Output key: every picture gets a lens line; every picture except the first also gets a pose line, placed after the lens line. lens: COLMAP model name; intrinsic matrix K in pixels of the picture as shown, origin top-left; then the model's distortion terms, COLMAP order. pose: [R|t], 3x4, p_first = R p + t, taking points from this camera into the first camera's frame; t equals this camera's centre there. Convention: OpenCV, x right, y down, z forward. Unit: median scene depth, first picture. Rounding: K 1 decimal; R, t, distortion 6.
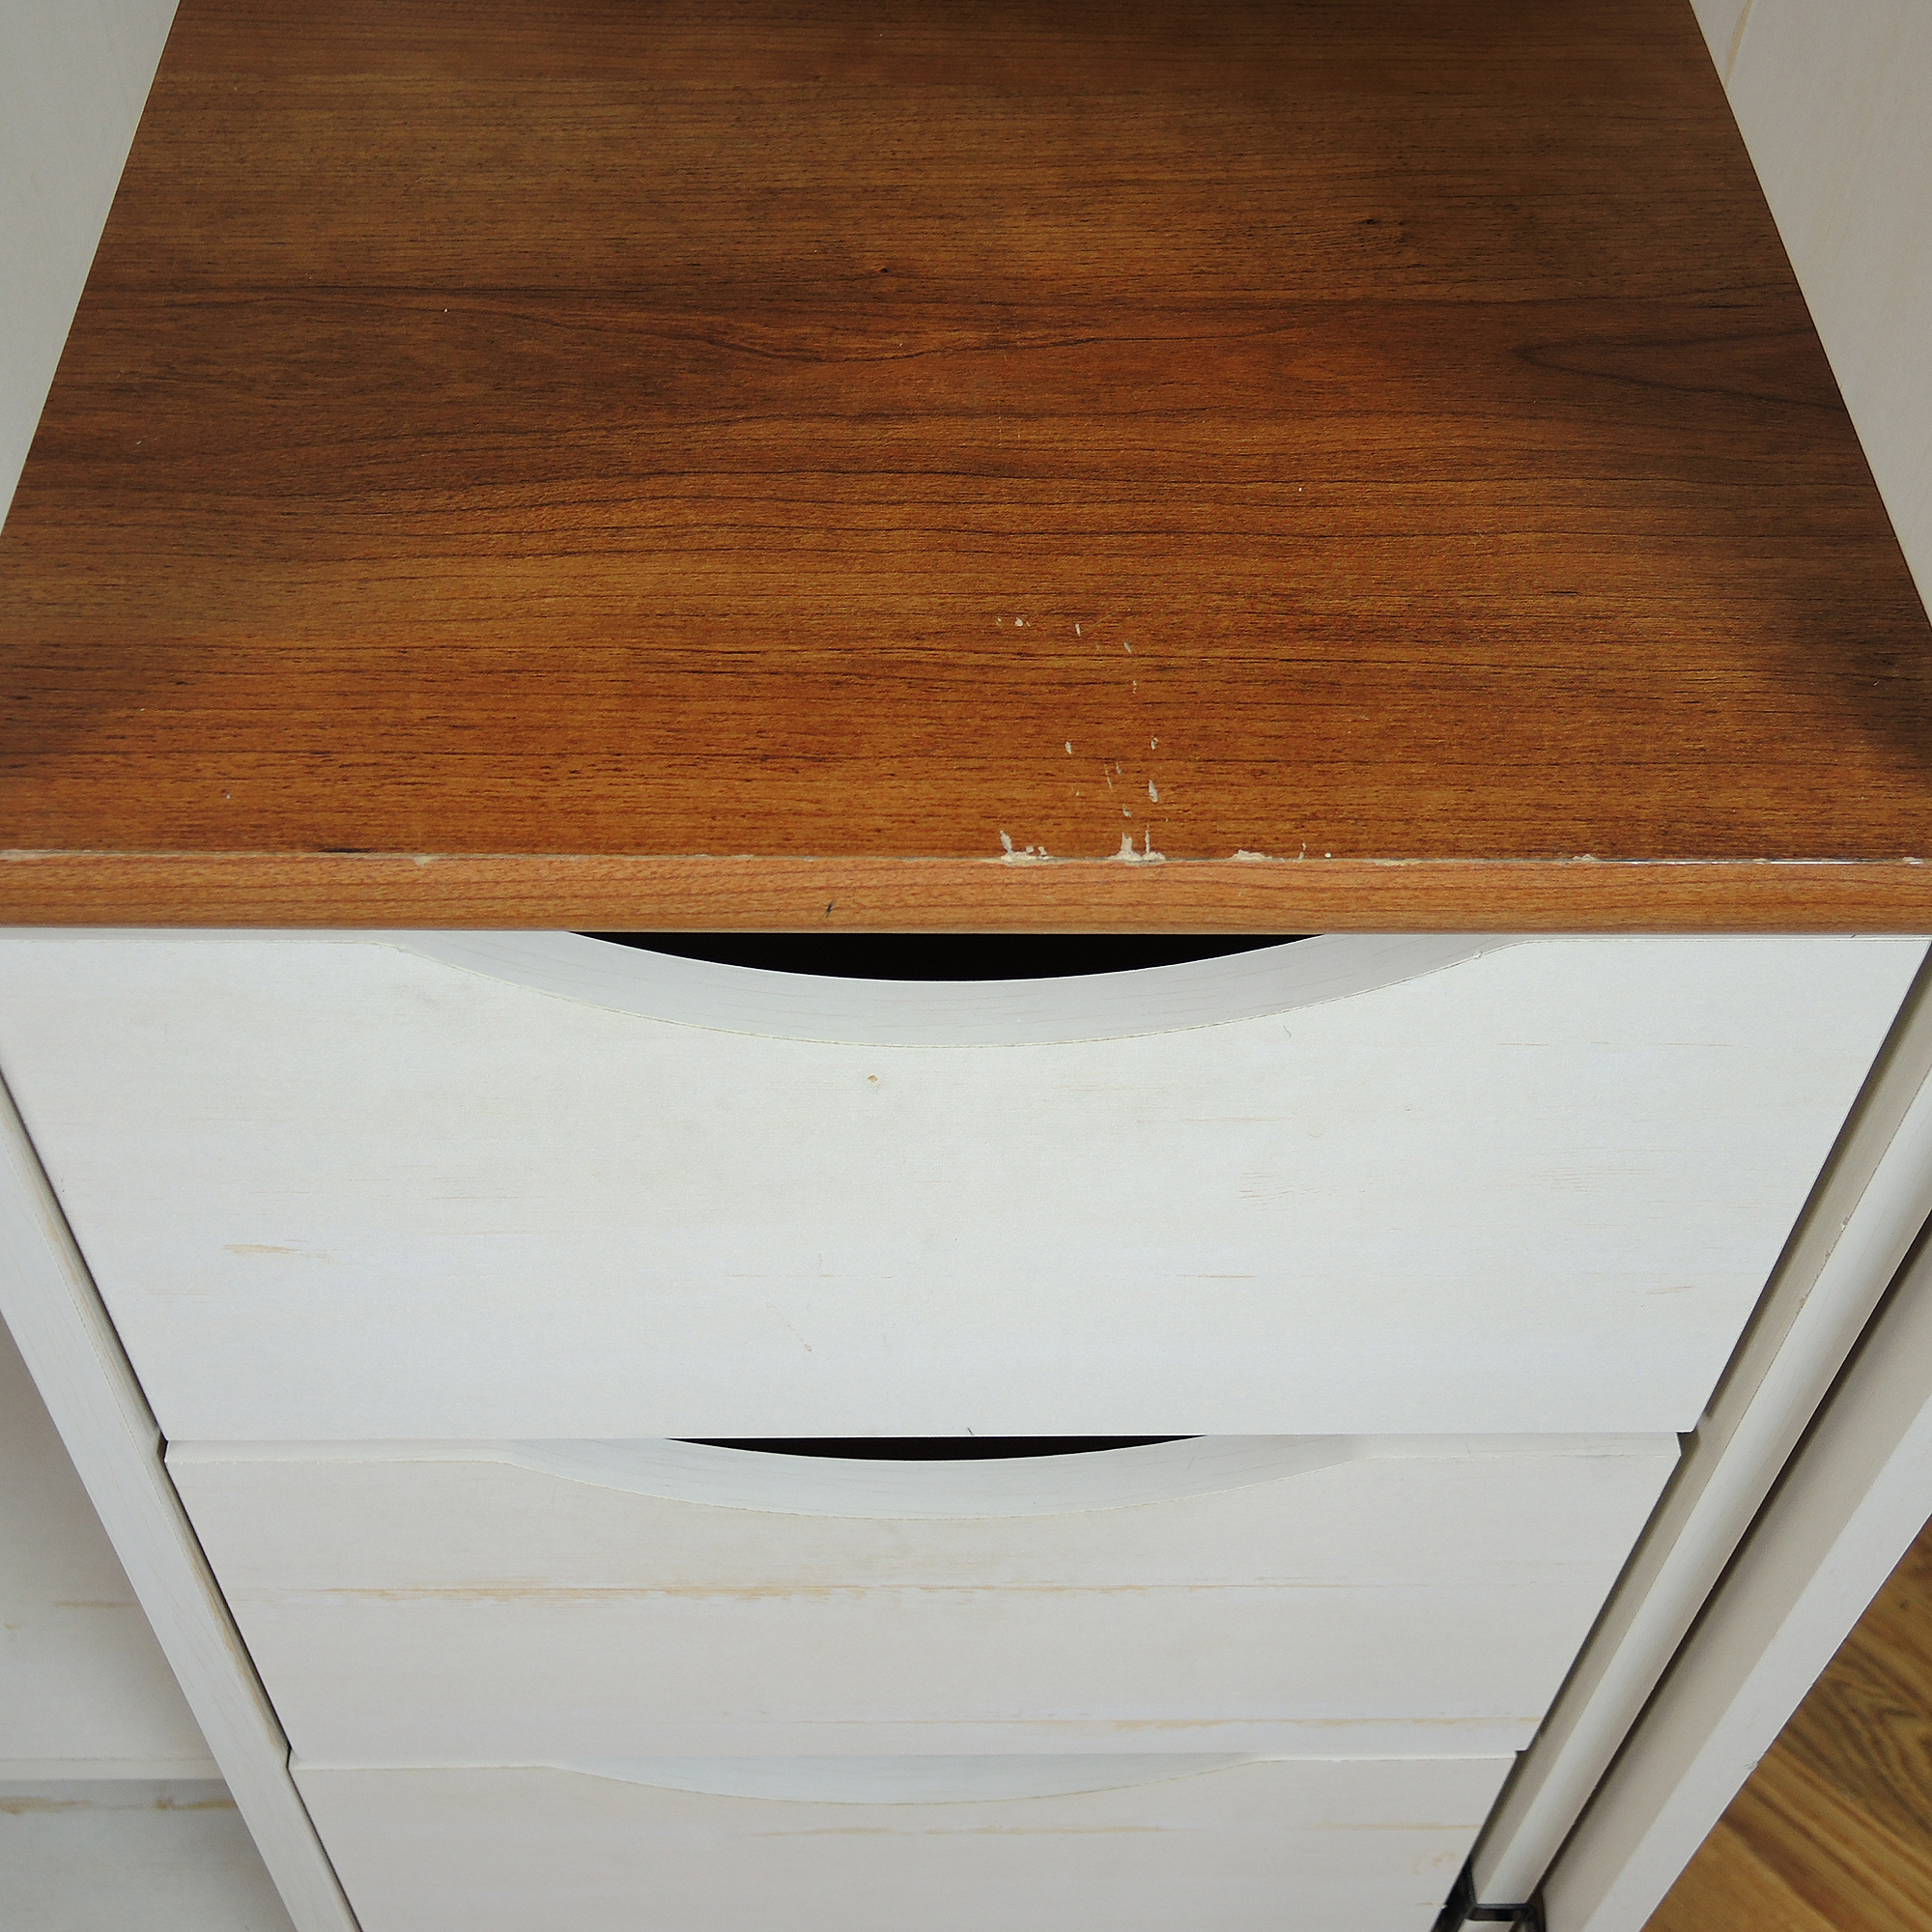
lens RADIAL K [[2554.4, 0, 972.4], [0, 2554.4, 961.5], [0, 0, 1]] dist [0.009283, 0.000000]
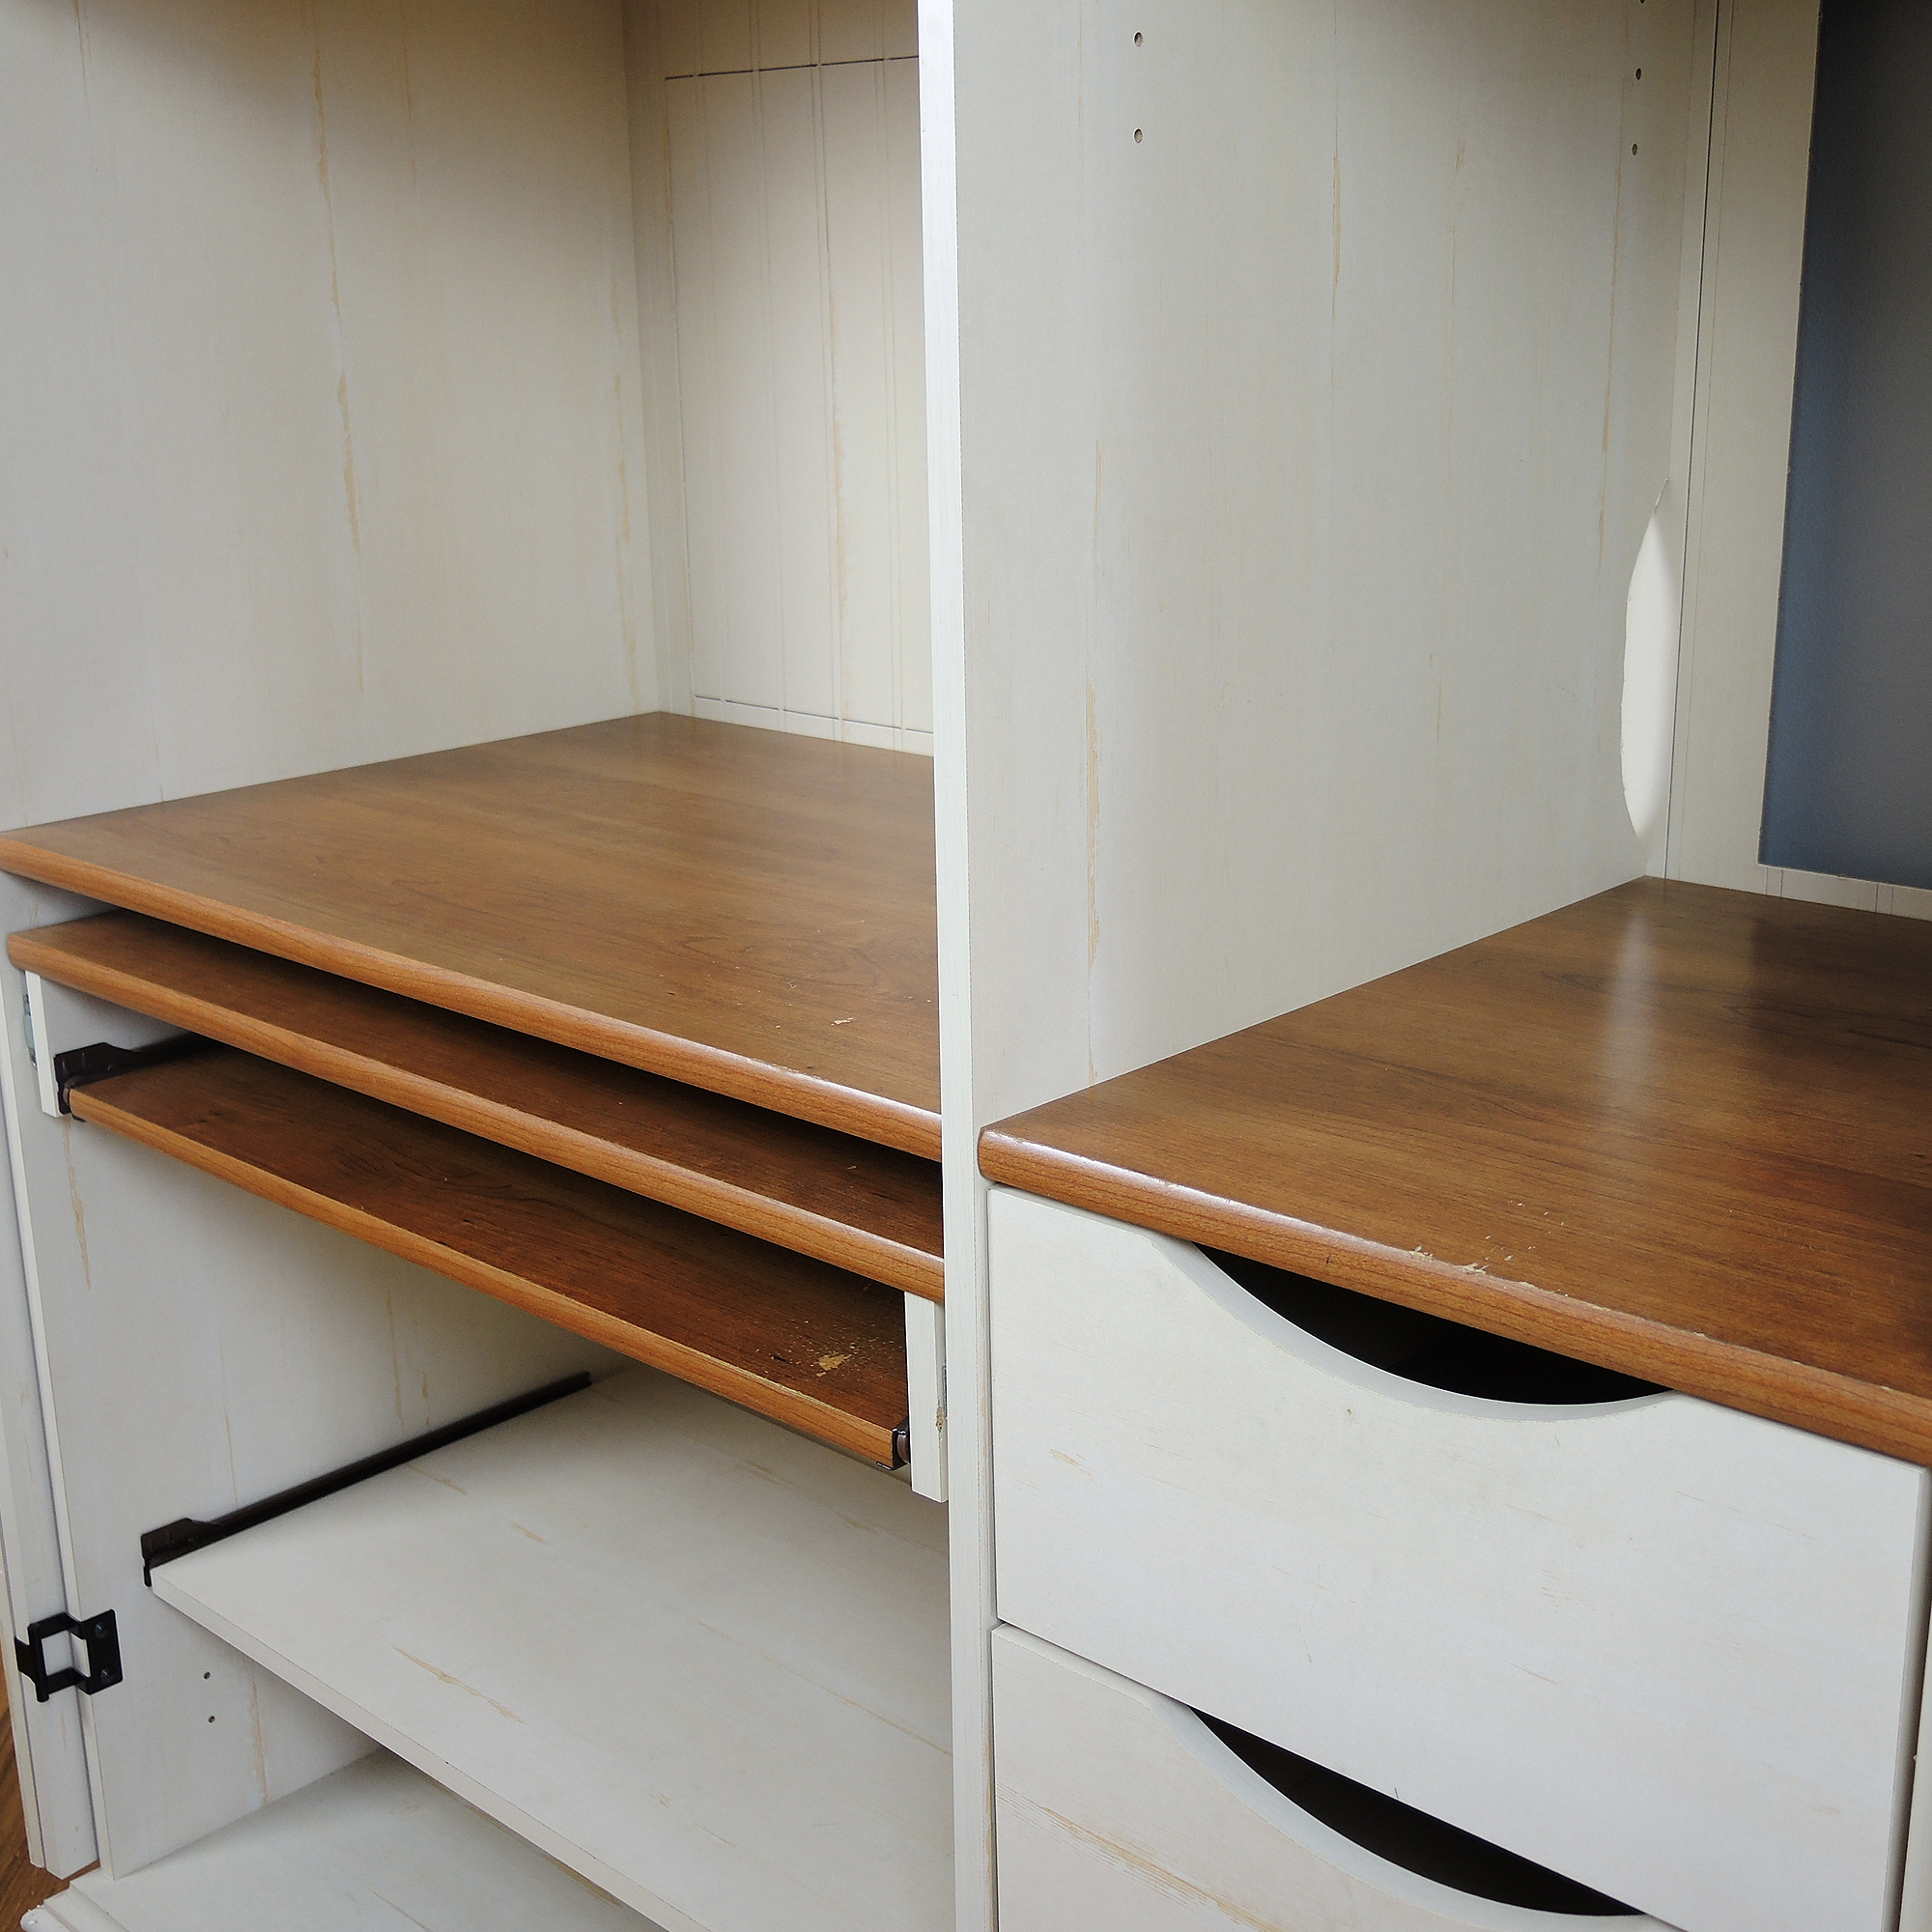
lens RADIAL K [[2554.4, 0, 965.0], [0, 2554.4, 952.6], [0, 0, 1]] dist [0.009283, 0.000000]
pose [[0.717735, 0.144440, -0.681171, 0.896198], [-0.508253, 0.777341, -0.370702, 0.569263], [0.475958, 0.612273, 0.631336, -0.415053]]
